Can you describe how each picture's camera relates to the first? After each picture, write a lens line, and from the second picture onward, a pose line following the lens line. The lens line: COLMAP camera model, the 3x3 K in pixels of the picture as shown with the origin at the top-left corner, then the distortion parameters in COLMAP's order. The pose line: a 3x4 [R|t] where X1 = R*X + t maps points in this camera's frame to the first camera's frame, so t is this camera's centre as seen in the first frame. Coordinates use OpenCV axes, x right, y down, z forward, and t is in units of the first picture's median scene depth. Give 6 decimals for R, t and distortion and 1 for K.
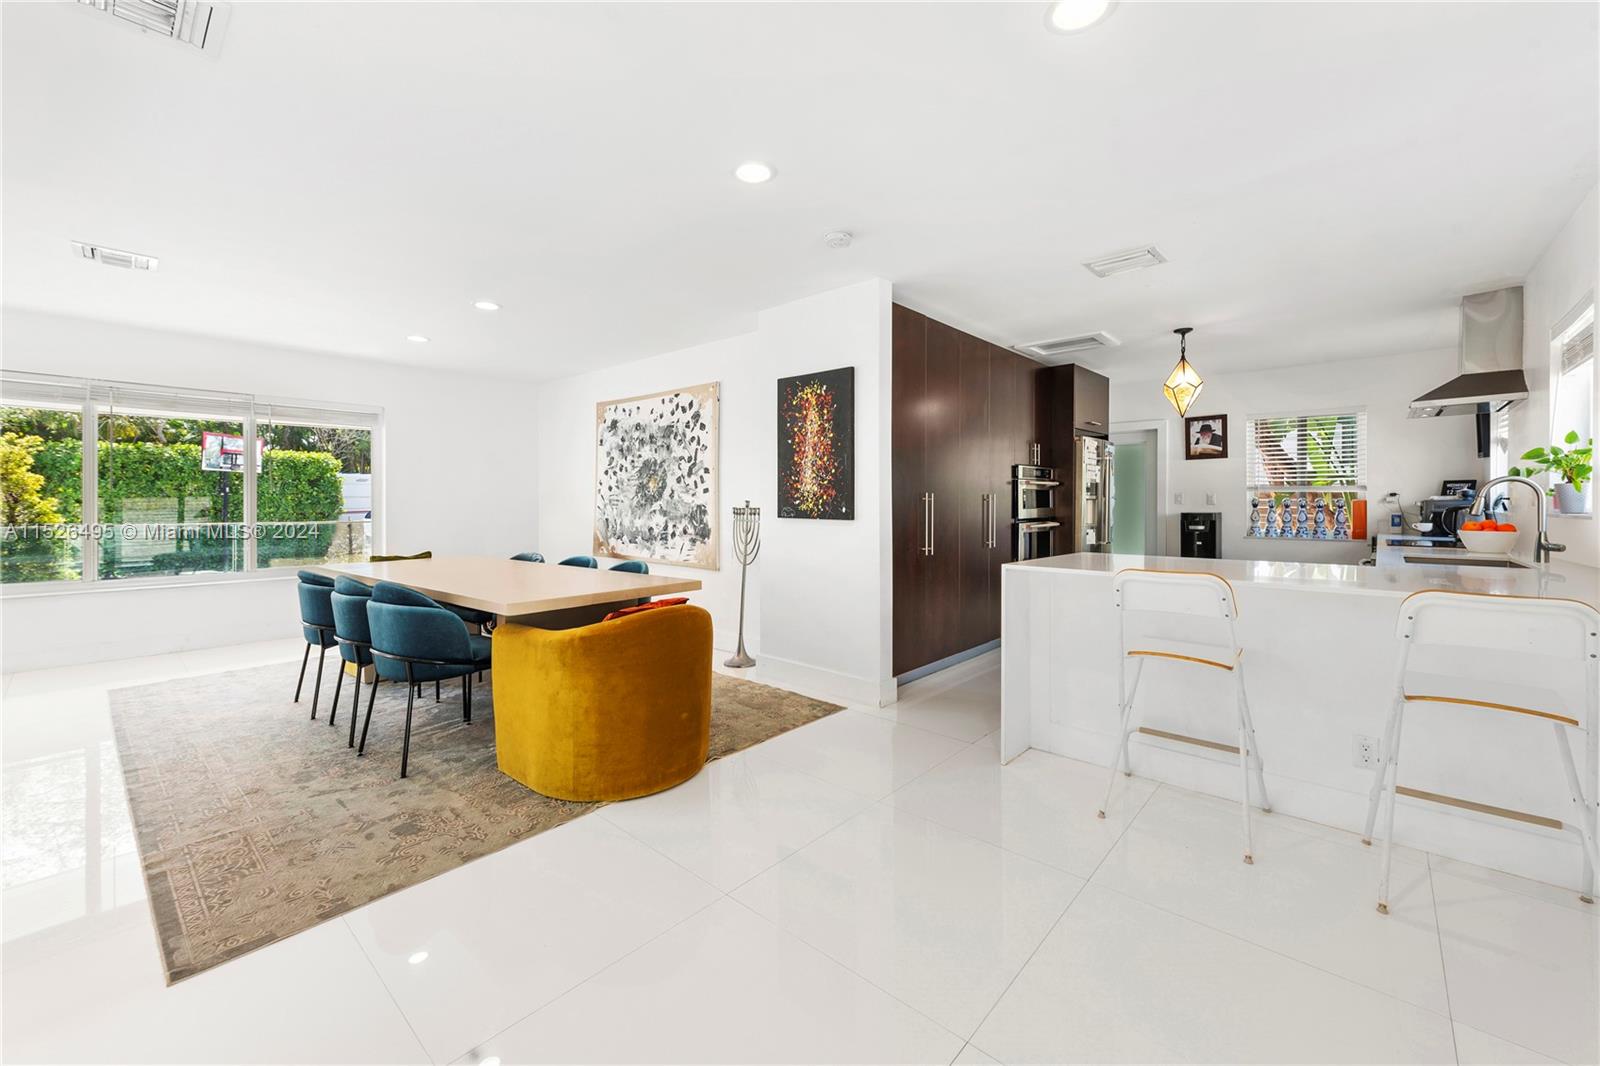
lens RADIAL K [[634.6, 0, 803.3], [0, 634.6, 508.4], [0, 0, 1]] dist [0.008489, -0.000585]
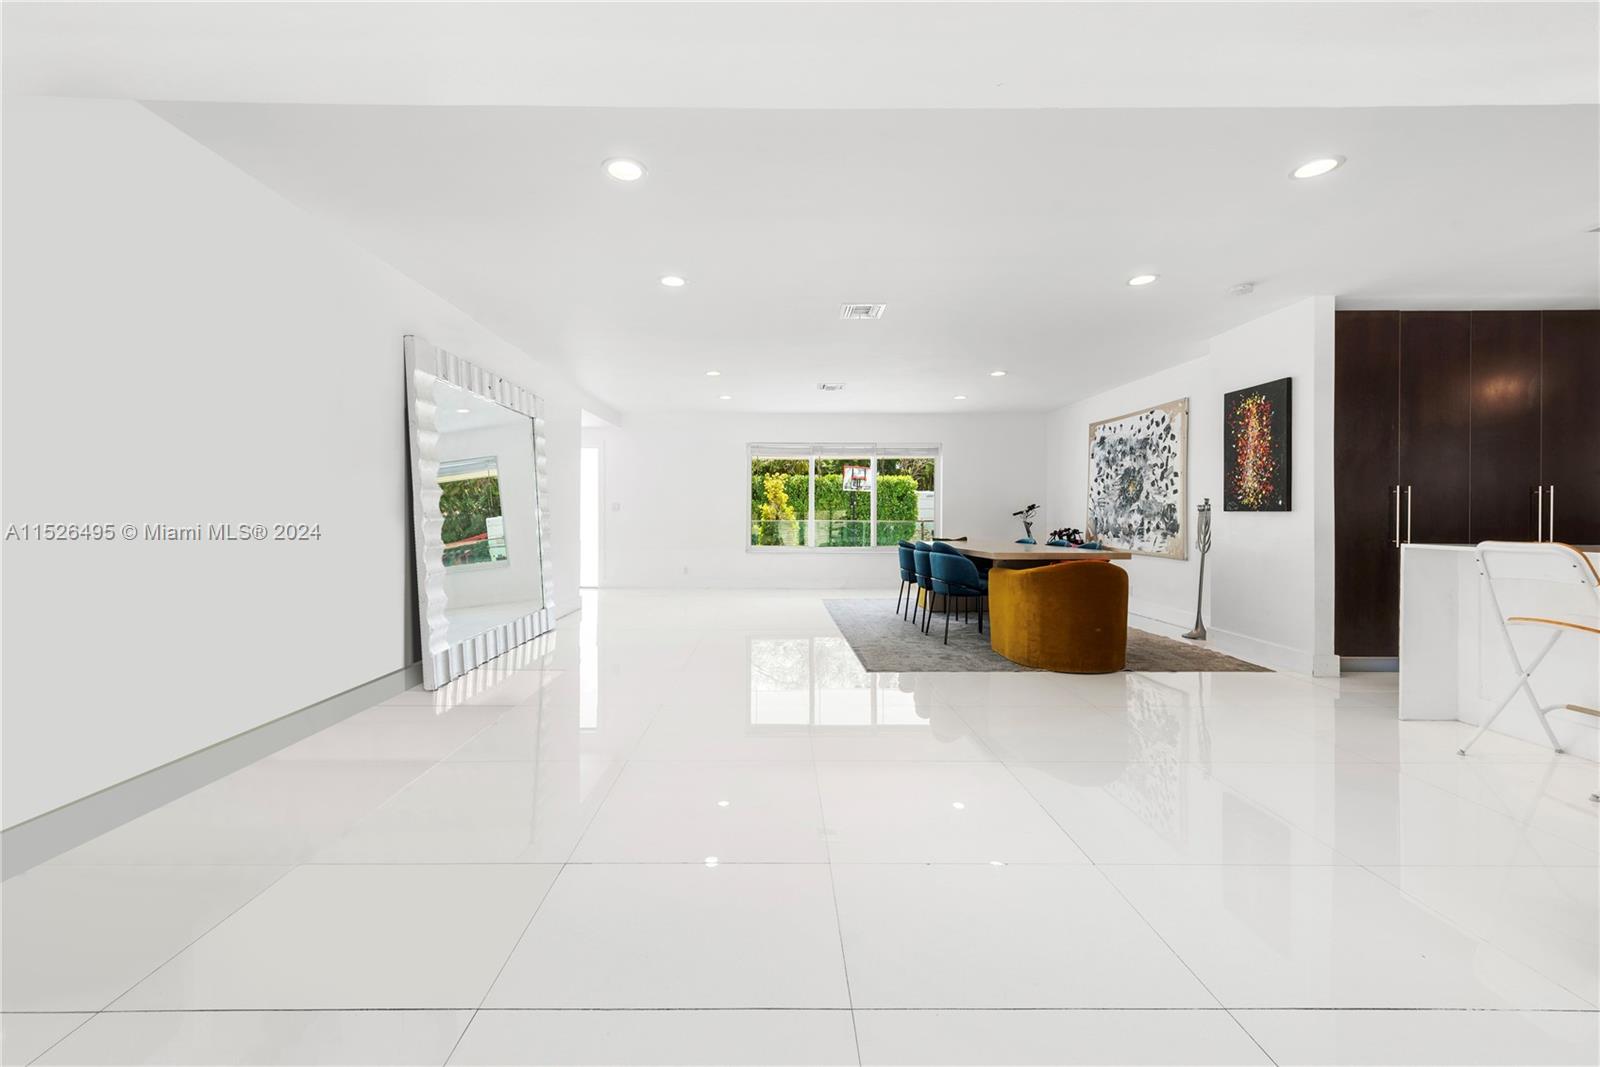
lens RADIAL K [[632.4, 0, 781.1], [0, 632.4, 520.9], [0, 0, 1]] dist [0.001135, 0.000004]
pose [[0.669054, 0.005780, -0.743191, 0.218360], [-0.007216, 0.999973, 0.001281, 0.028505], [0.743178, 0.004506, 0.669078, -0.307499]]
